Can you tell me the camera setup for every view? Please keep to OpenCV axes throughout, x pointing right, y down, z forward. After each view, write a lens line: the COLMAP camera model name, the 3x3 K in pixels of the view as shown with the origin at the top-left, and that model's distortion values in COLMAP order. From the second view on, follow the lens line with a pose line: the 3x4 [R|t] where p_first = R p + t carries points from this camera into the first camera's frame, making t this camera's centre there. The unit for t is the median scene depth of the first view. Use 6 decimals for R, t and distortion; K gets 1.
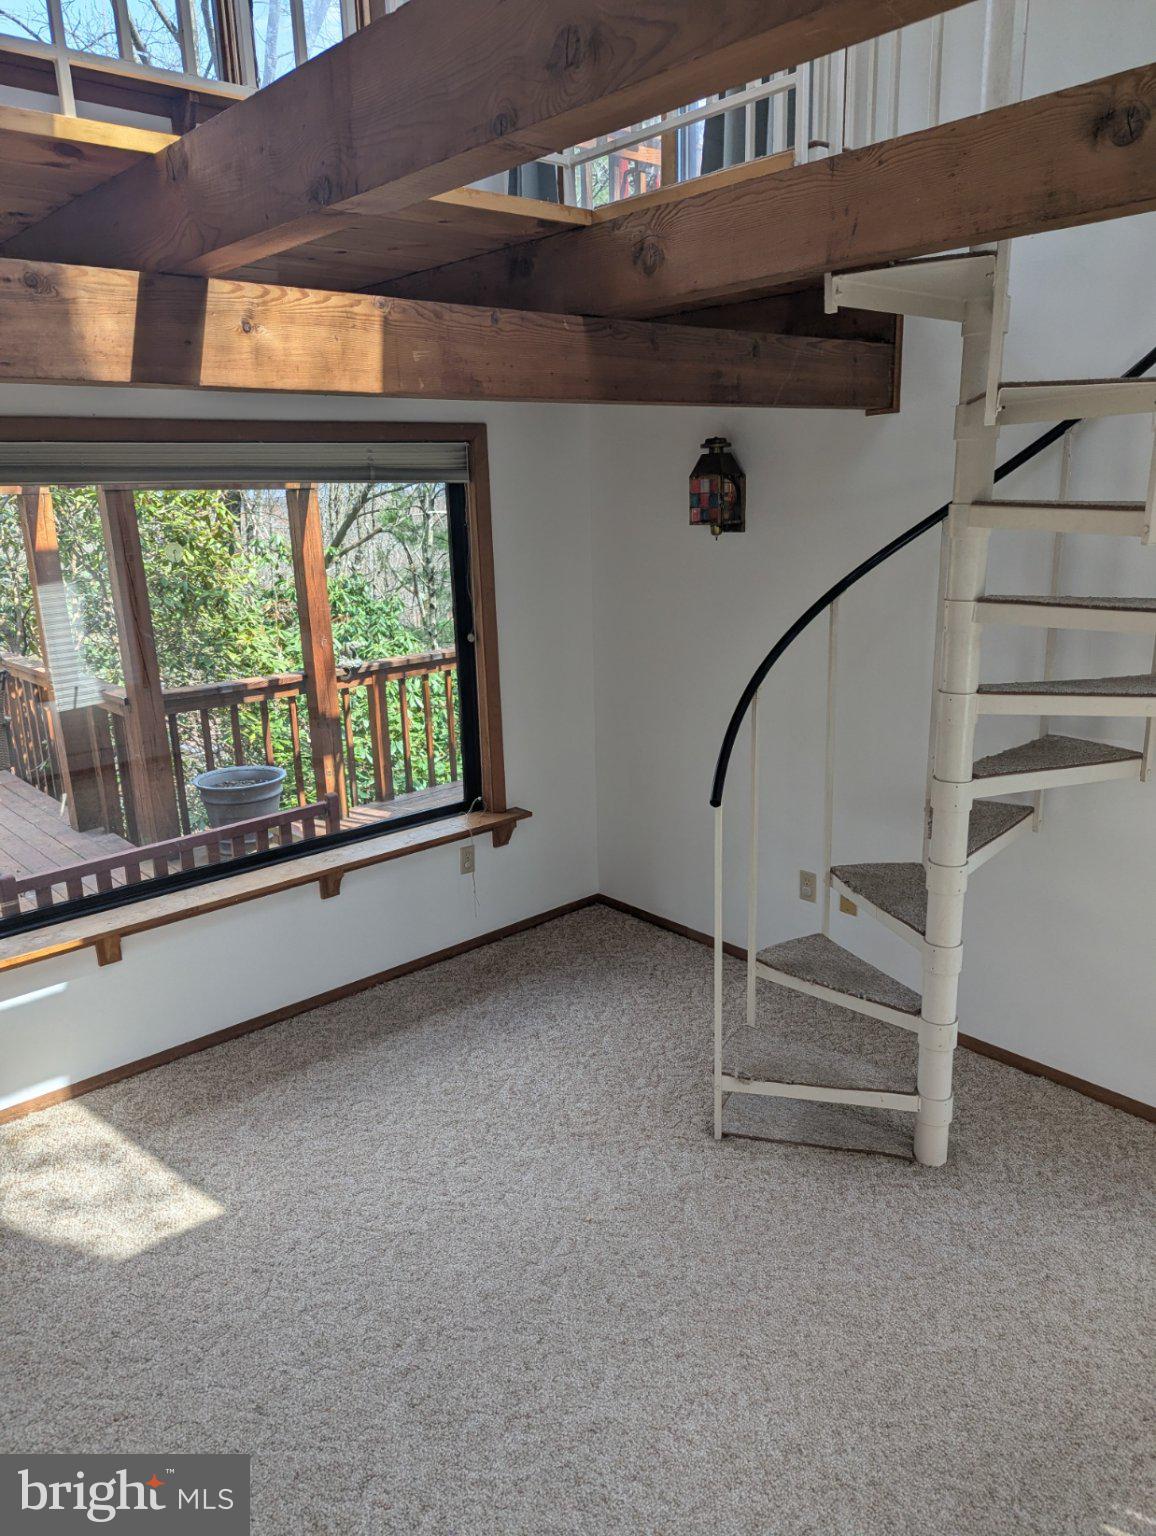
lens RADIAL K [[1083.8, 0, 573.8], [0, 1083.8, 764.5], [0, 0, 1]] dist [0.043945, -0.032297]
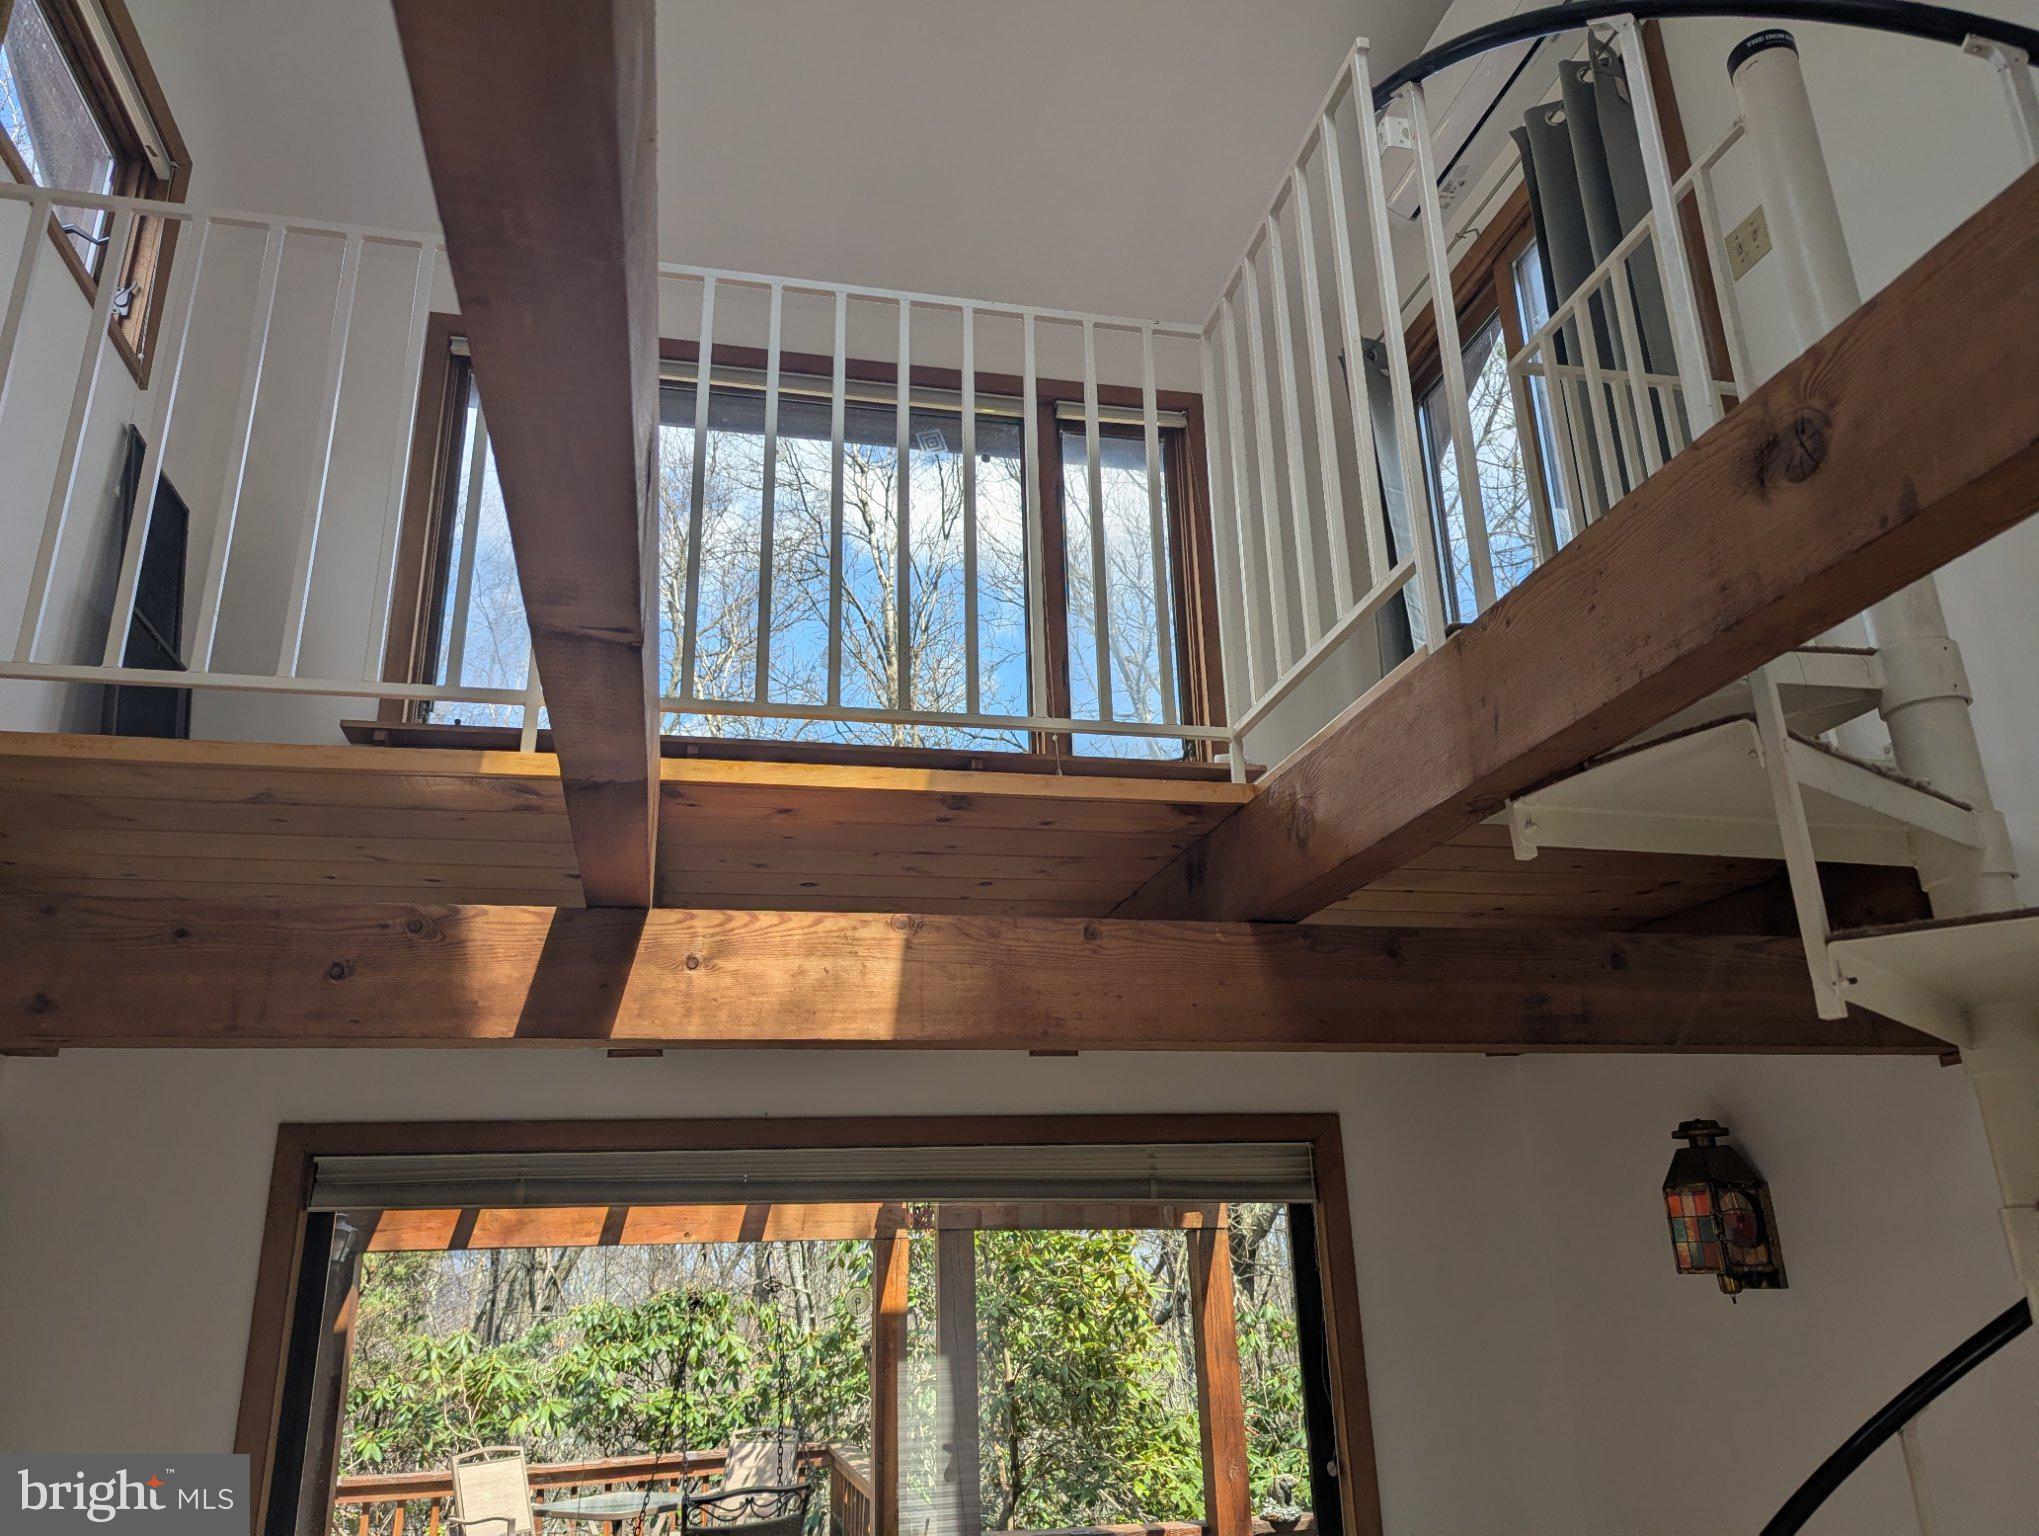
lens RADIAL K [[1438.7, 0, 1021.1], [0, 1438.7, 752.3], [0, 0, 1]] dist [0.043945, -0.032297]
pose [[0.878943, -0.154150, -0.451329, 0.314697], [-0.118870, 0.845655, -0.520324, -0.026015], [0.461877, 0.510984, 0.724959, 0.258412]]
